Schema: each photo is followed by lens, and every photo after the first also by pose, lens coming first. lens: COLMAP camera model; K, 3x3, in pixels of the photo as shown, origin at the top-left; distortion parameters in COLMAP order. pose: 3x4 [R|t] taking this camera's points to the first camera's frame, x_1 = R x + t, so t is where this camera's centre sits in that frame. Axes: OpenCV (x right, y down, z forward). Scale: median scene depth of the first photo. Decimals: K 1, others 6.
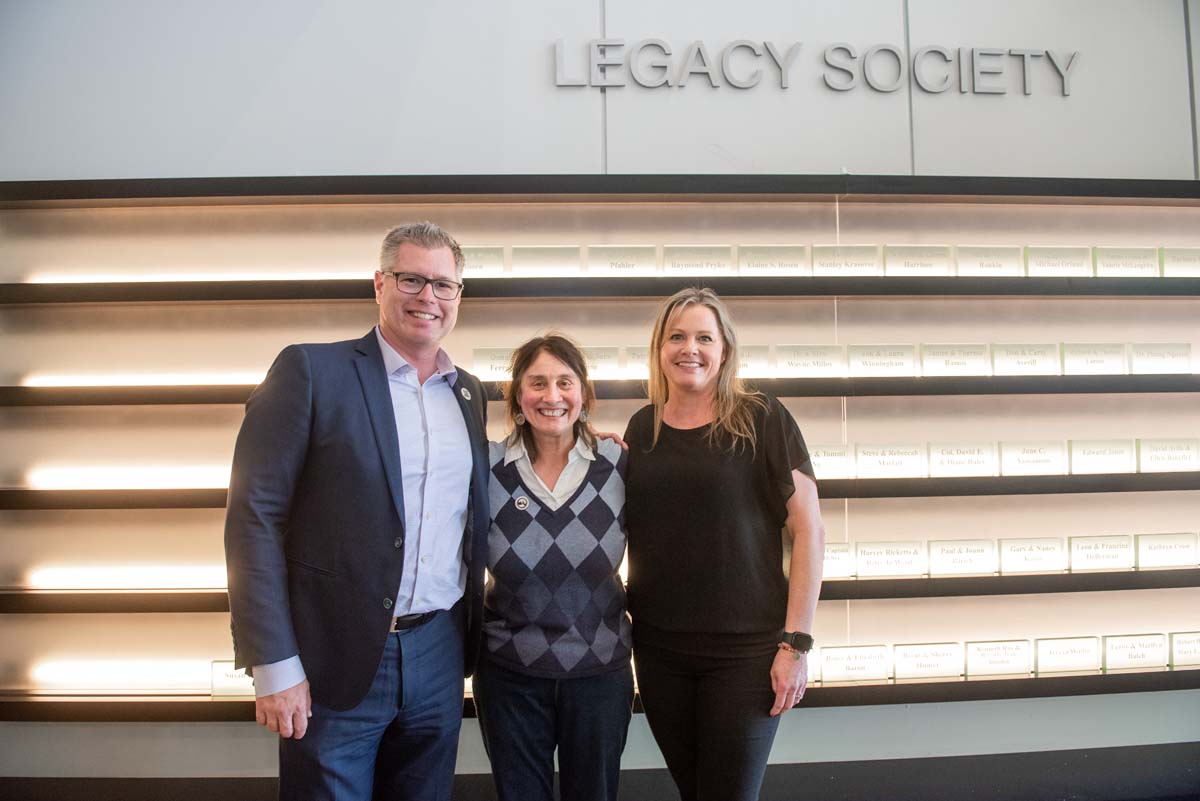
lens RADIAL K [[736.8, 0, 600.0], [0, 736.8, 400.5], [0, 0, 1]] dist [-0.036028, -0.003411]
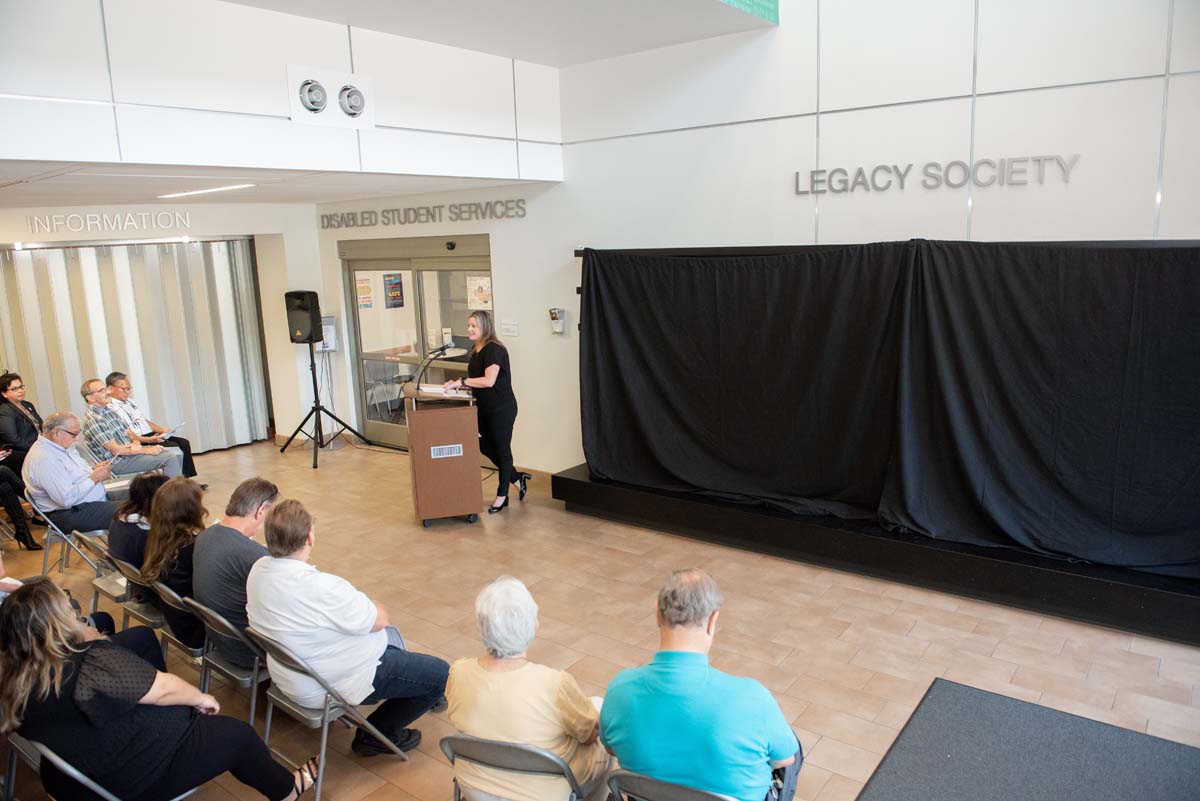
lens RADIAL K [[812.5, 0, 594.2], [0, 812.5, 403.8], [0, 0, 1]] dist [-0.071760, -0.001877]
pose [[0.763186, 0.113470, -0.636138, 1.065170], [0.036265, 0.975388, 0.217491, -0.360453], [0.645161, -0.189056, 0.740288, -1.263456]]
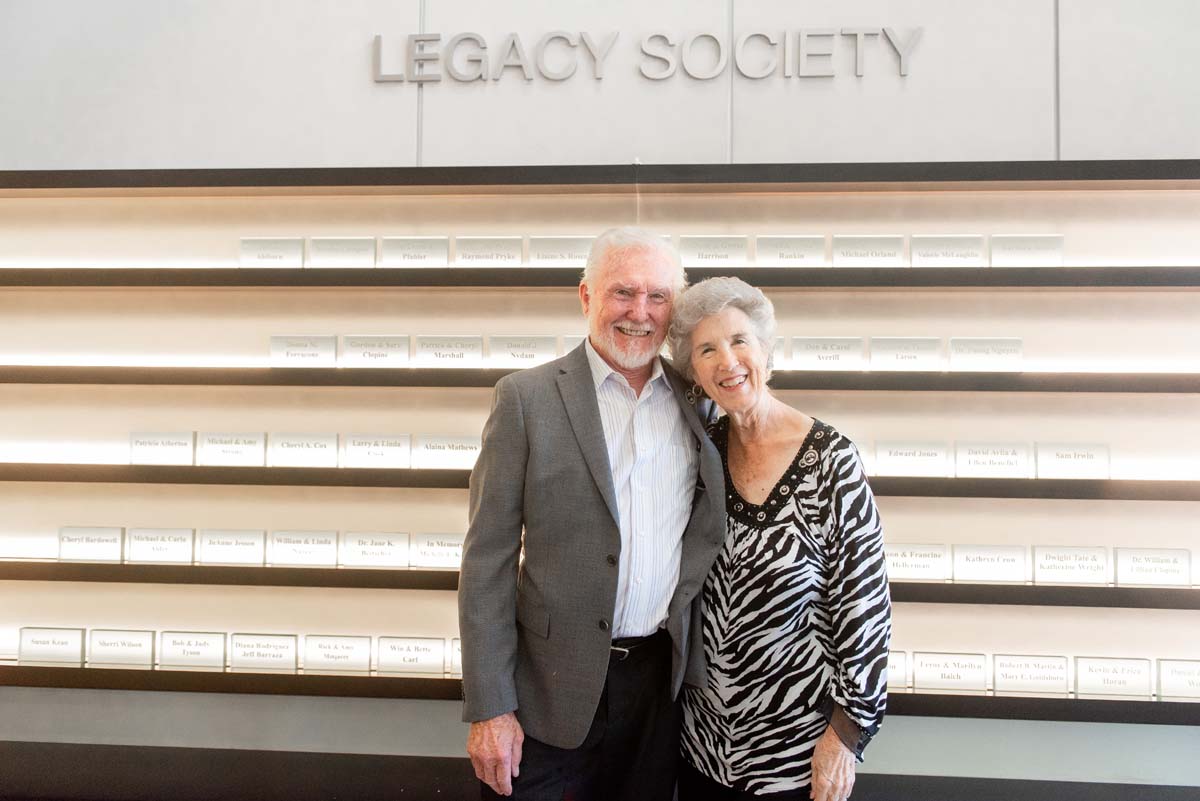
lens RADIAL K [[730.0, 0, 600.7], [0, 730.0, 382.3], [0, 0, 1]] dist [0.003243, 0.000020]
pose [[0.995166, 0.019217, -0.096309, 0.360291], [-0.020234, 0.999749, -0.009594, -0.004176], [0.096100, 0.011496, 0.995305, 0.013480]]
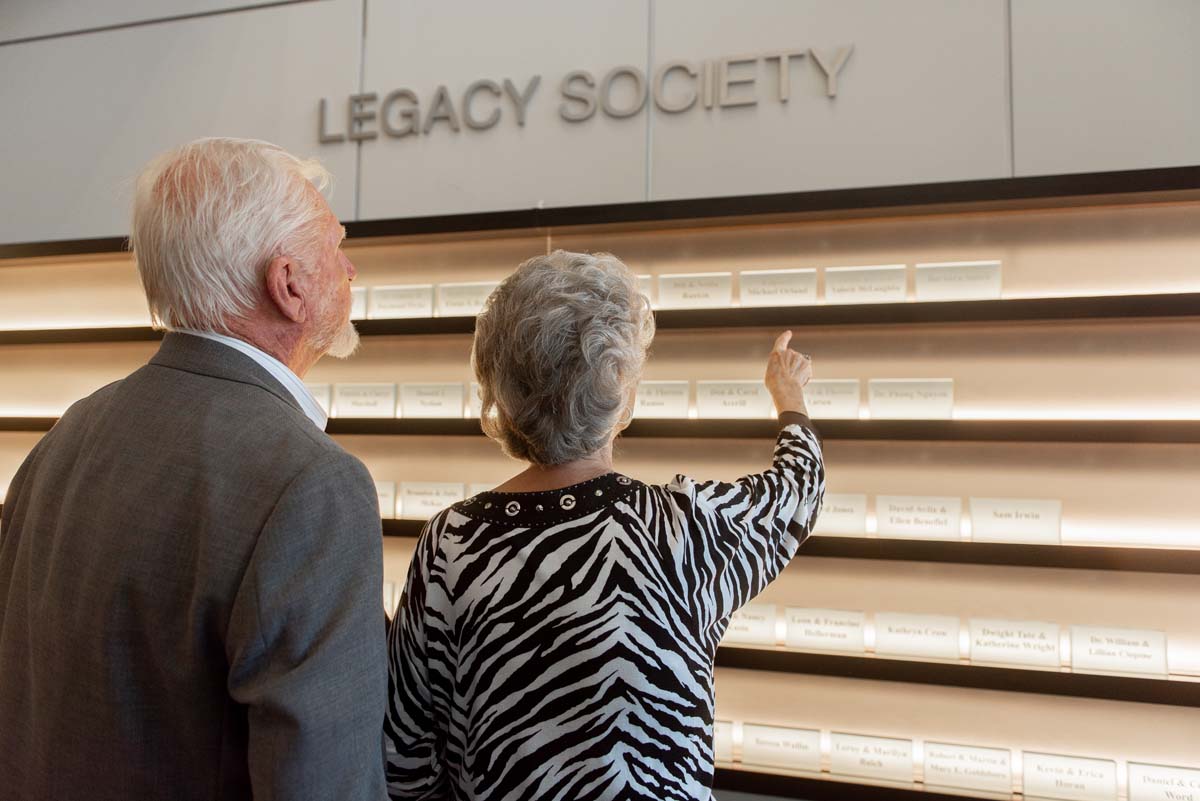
lens RADIAL K [[790.3, 0, 601.1], [0, 790.3, 397.7], [0, 0, 1]] dist [0.001537, 0.001639]
pose [[0.957888, 0.007924, -0.287032, 0.668351], [-0.022863, 0.998550, -0.048733, -0.007934], [0.286230, 0.053244, 0.956681, 0.026381]]
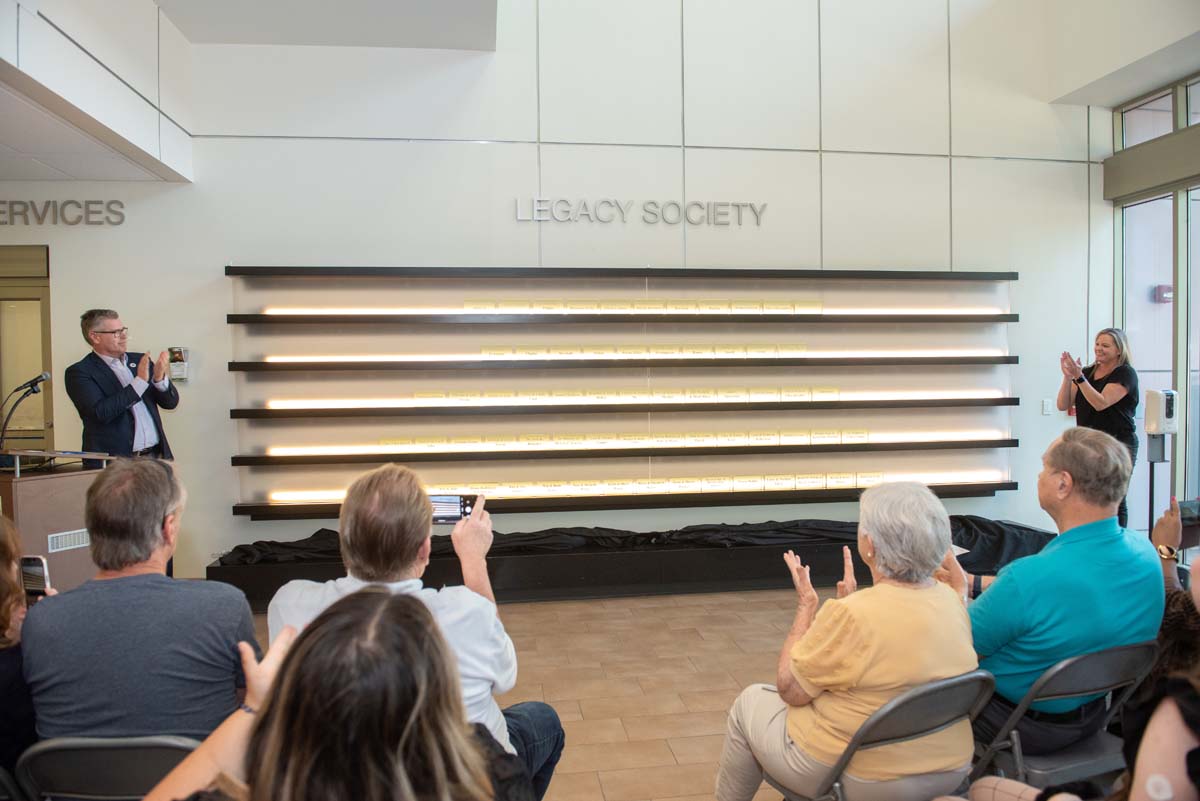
lens RADIAL K [[823.5, 0, 602.0], [0, 823.5, 397.3], [0, 0, 1]] dist [-0.046177, -0.003196]
pose [[0.995587, -0.001713, 0.093829, -0.039501], [-0.002859, 0.998816, 0.048570, -0.033022], [-0.093801, -0.048623, 0.994403, -1.403335]]
